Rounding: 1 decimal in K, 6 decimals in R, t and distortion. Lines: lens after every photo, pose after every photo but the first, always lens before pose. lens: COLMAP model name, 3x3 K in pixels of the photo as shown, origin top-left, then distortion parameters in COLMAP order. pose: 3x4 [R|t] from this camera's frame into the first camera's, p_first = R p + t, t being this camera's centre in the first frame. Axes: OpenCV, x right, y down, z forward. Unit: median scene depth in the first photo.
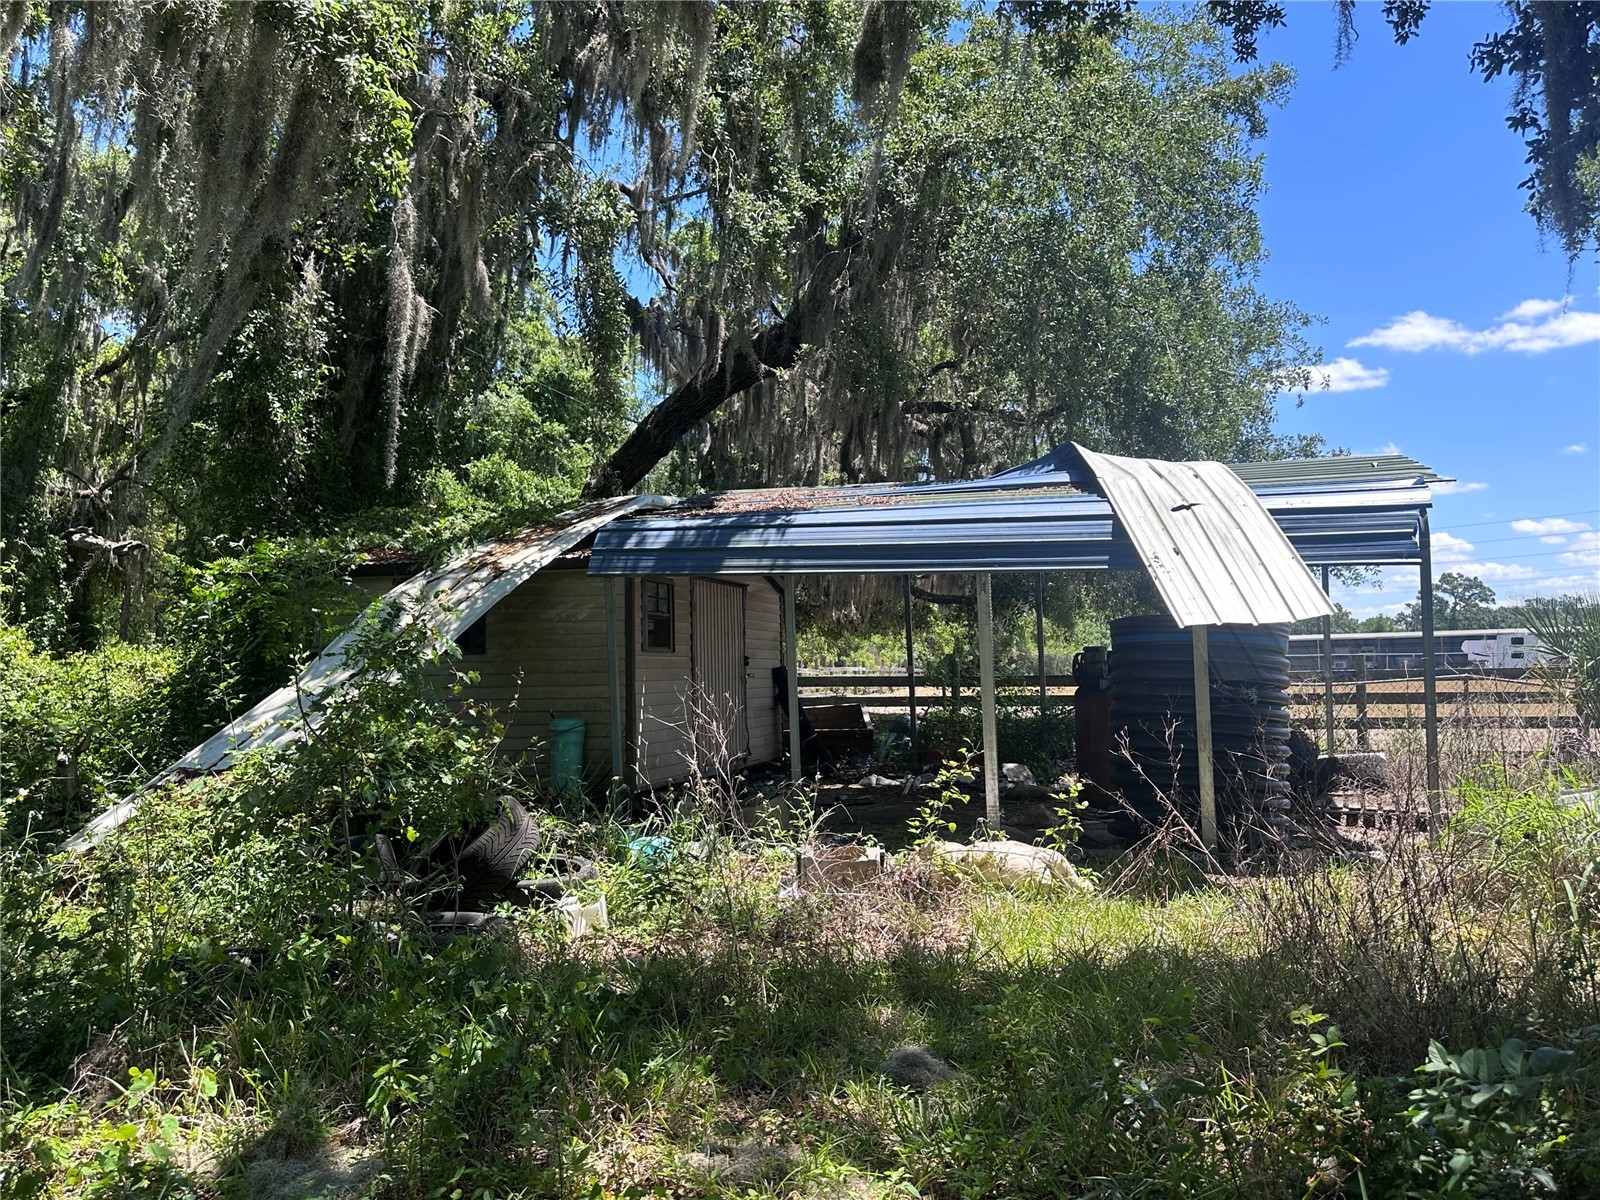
lens RADIAL K [[1336.7, 0, 800.6], [0, 1336.7, 596.0], [0, 0, 1]] dist [0.182927, -0.349203]
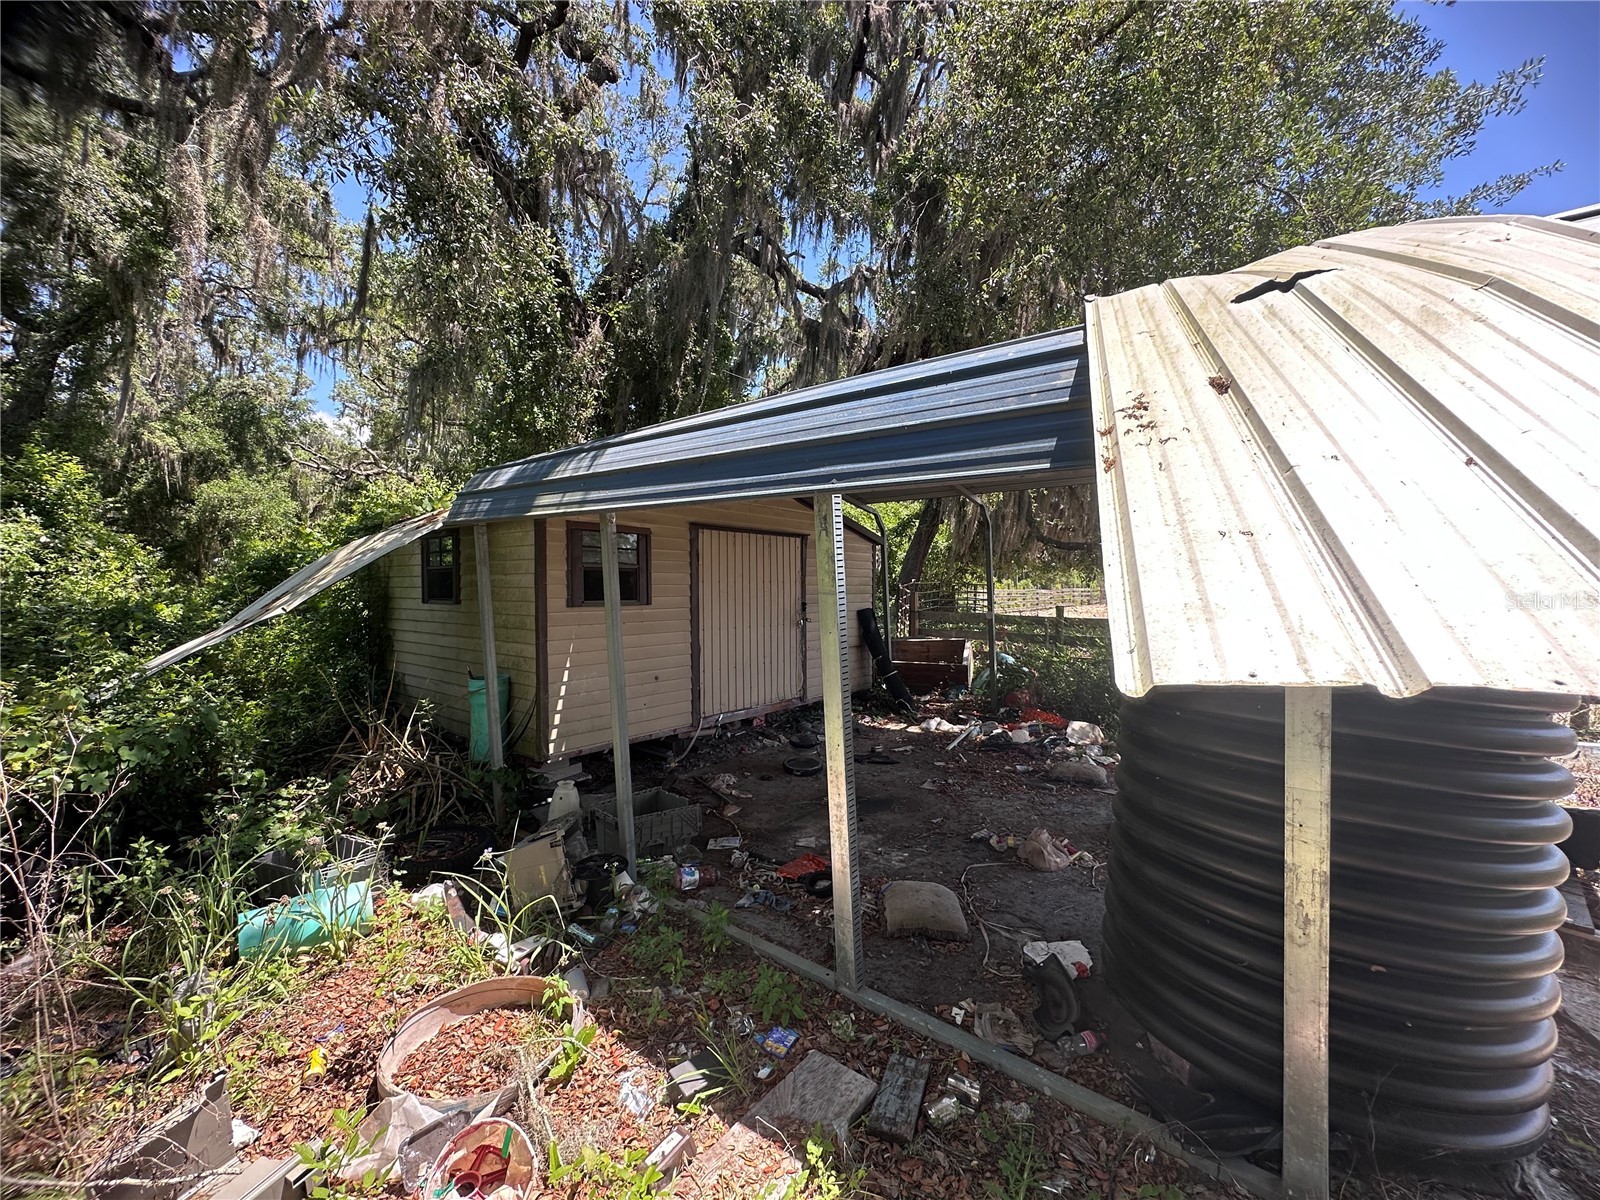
lens RADIAL K [[638.1, 0, 799.8], [0, 638.1, 598.6], [0, 0, 1]] dist [-0.006385, 0.000794]
pose [[0.910826, 0.025001, -0.412033, 0.213324], [0.008337, 0.996847, 0.078915, 0.002957], [0.412706, -0.075312, 0.907745, 0.700363]]
